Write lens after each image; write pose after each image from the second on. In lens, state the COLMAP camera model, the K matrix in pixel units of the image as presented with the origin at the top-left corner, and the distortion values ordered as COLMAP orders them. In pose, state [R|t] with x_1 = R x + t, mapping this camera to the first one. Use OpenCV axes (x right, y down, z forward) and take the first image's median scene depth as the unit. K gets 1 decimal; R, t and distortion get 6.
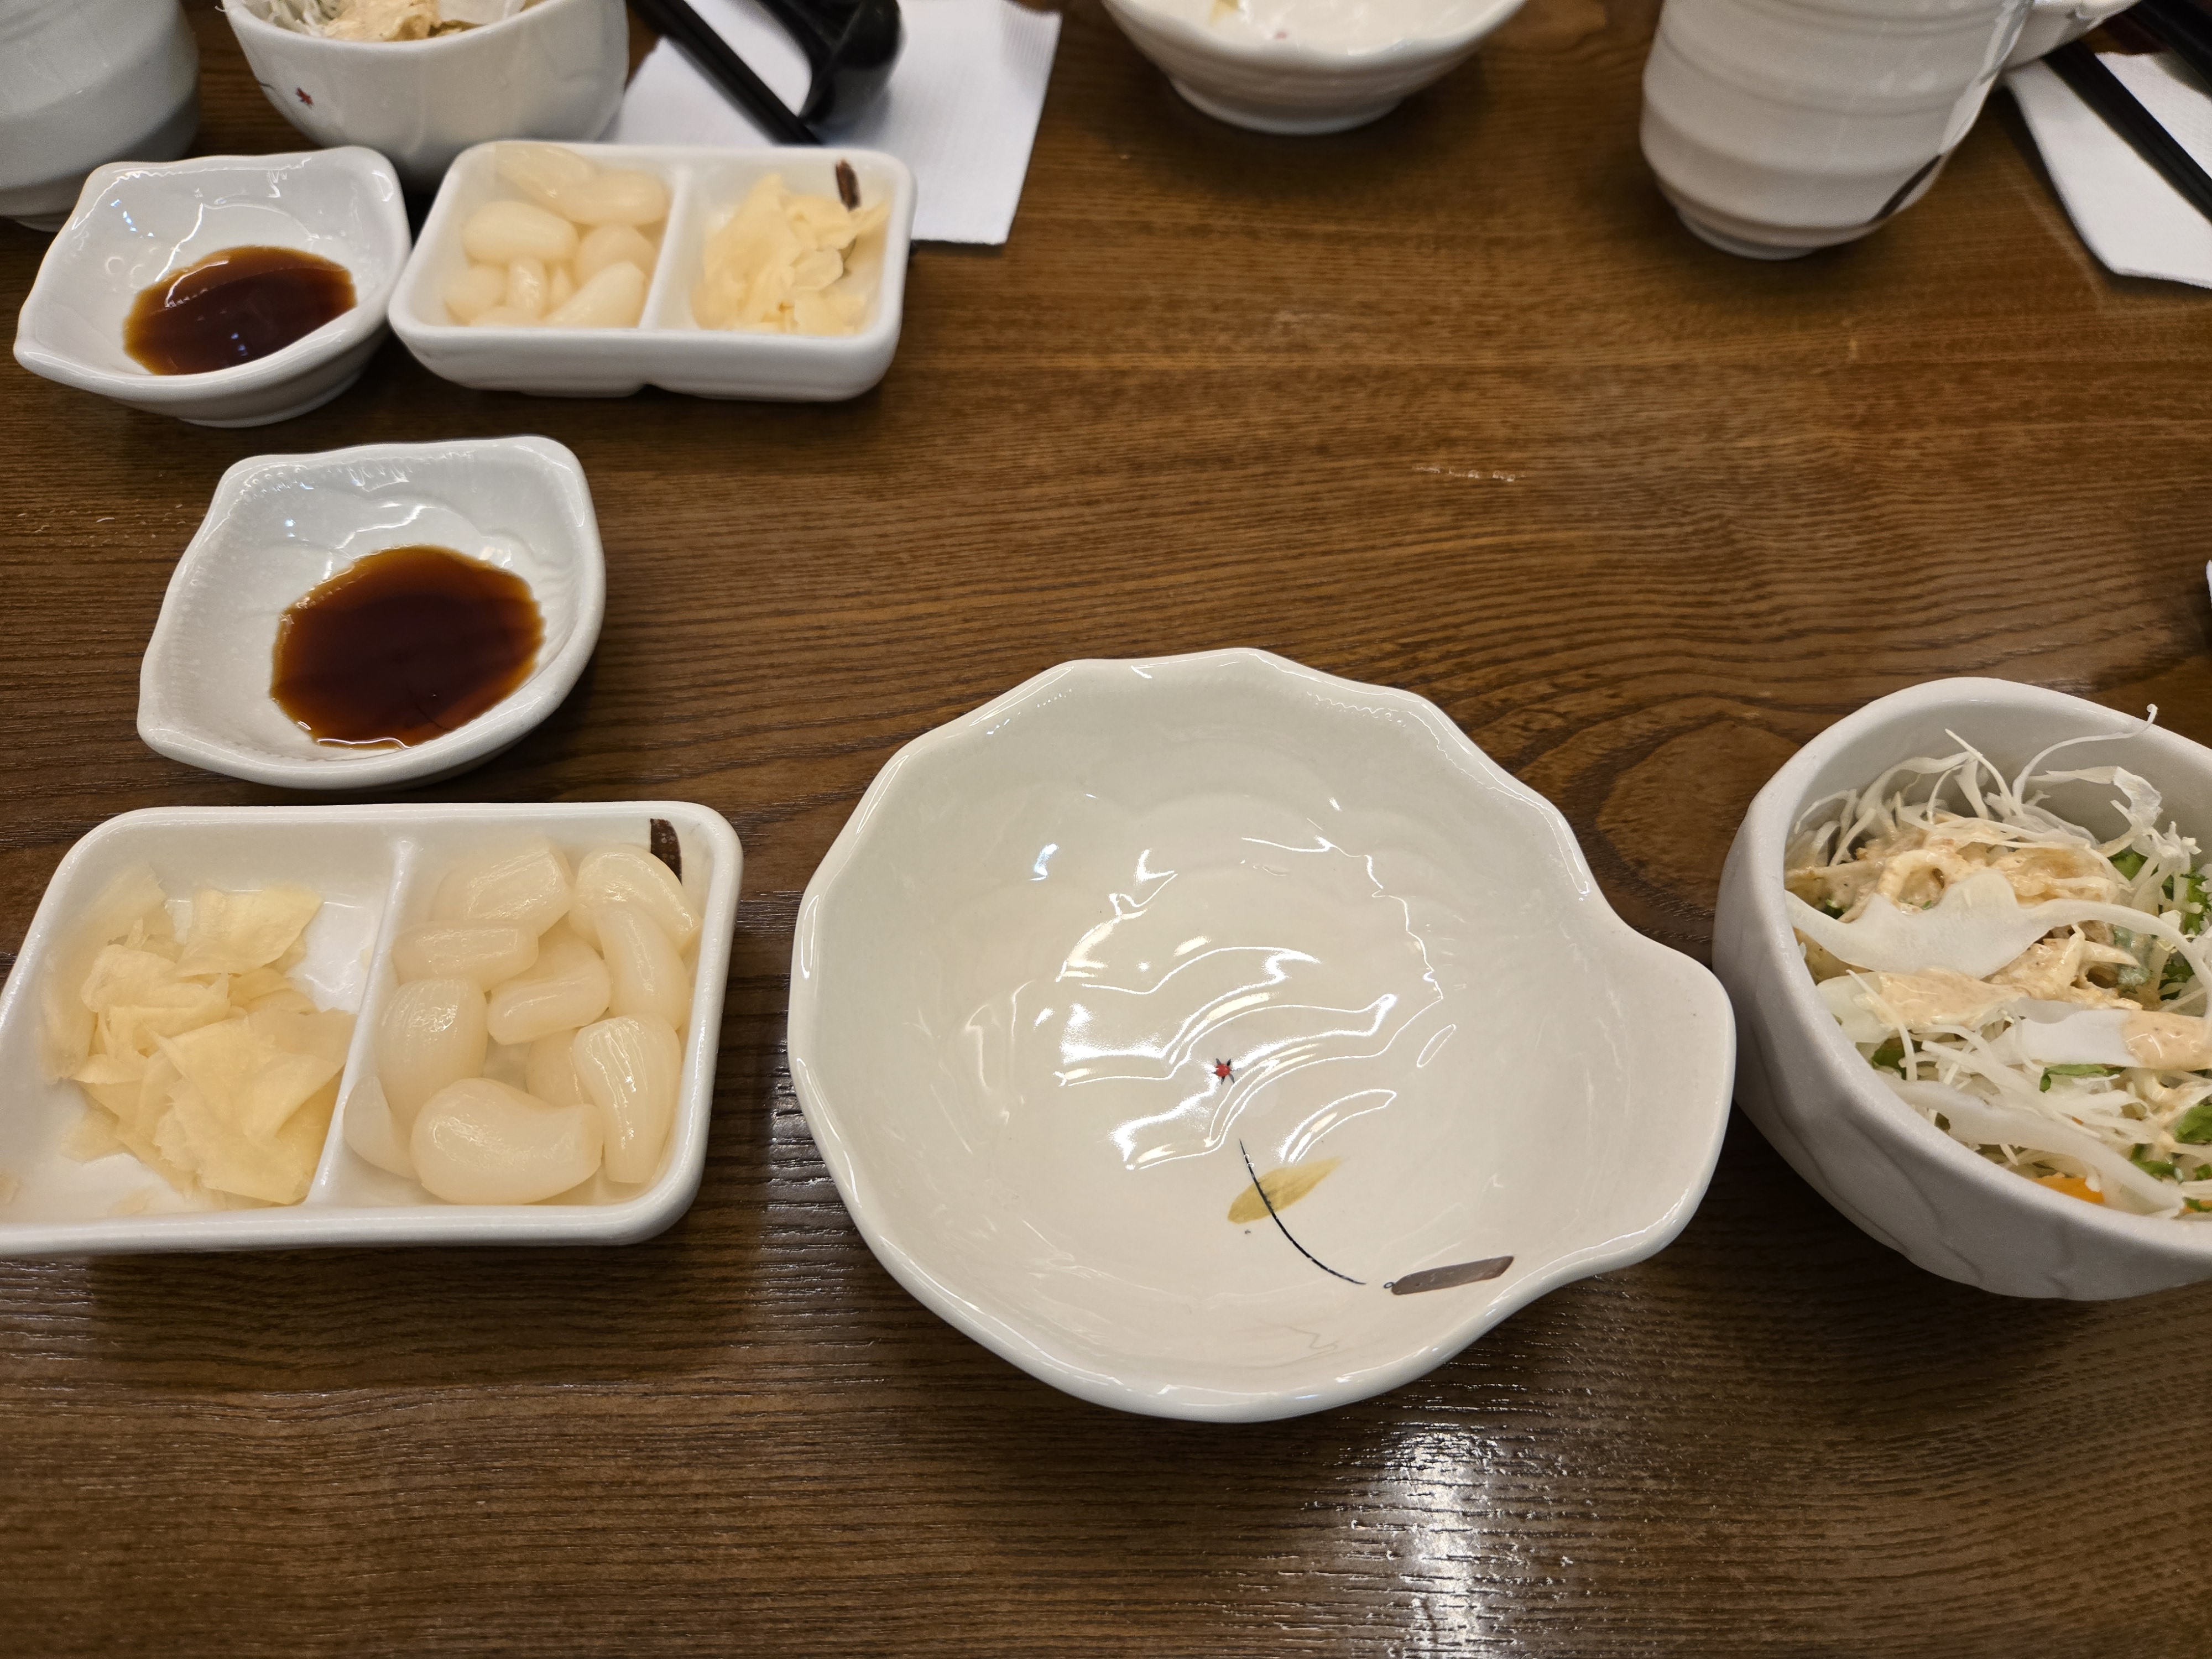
lens RADIAL K [[1543.3, 0, 1106.0], [0, 1543.3, 829.5], [0, 0, 1]] dist [0.009818, -0.030843]
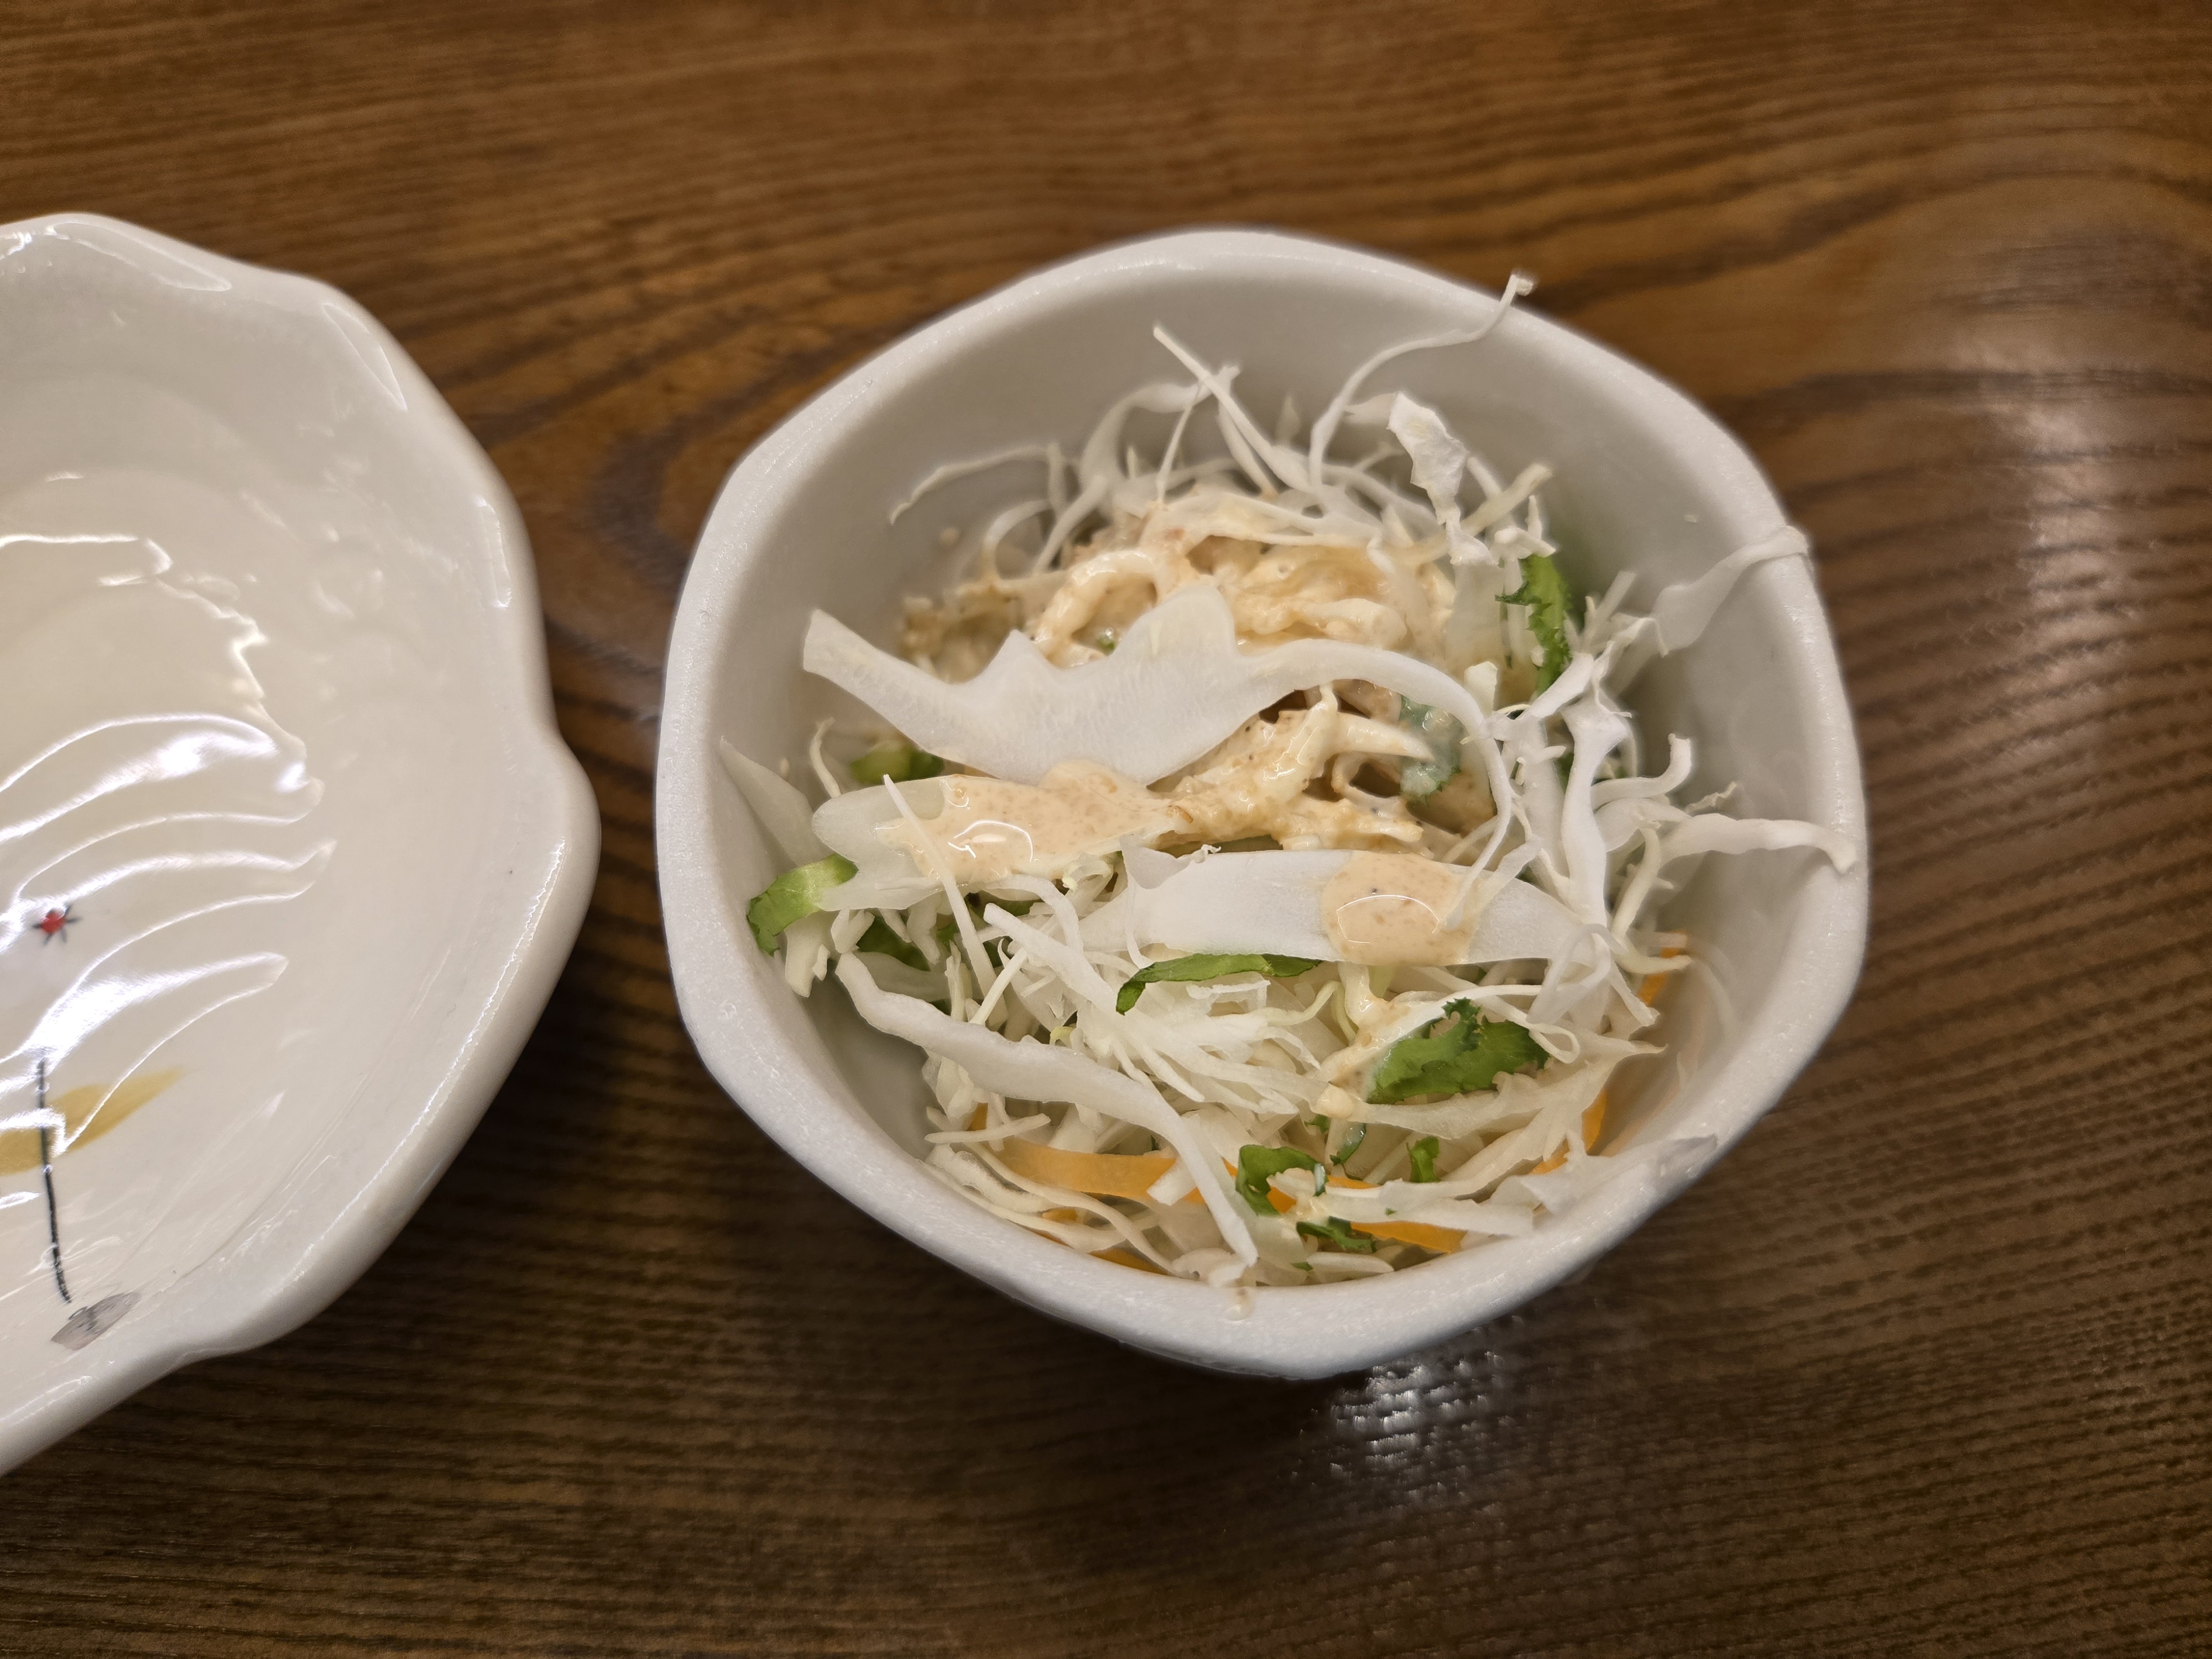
lens RADIAL K [[1598.7, 0, 1097.2], [0, 1598.7, 830.5], [0, 0, 1]] dist [-0.006924, -0.027924]
pose [[0.999812, -0.007077, -0.018073, 0.529566], [0.010567, 0.979538, 0.200983, -0.003619], [0.016281, -0.201136, 0.979428, 0.404385]]
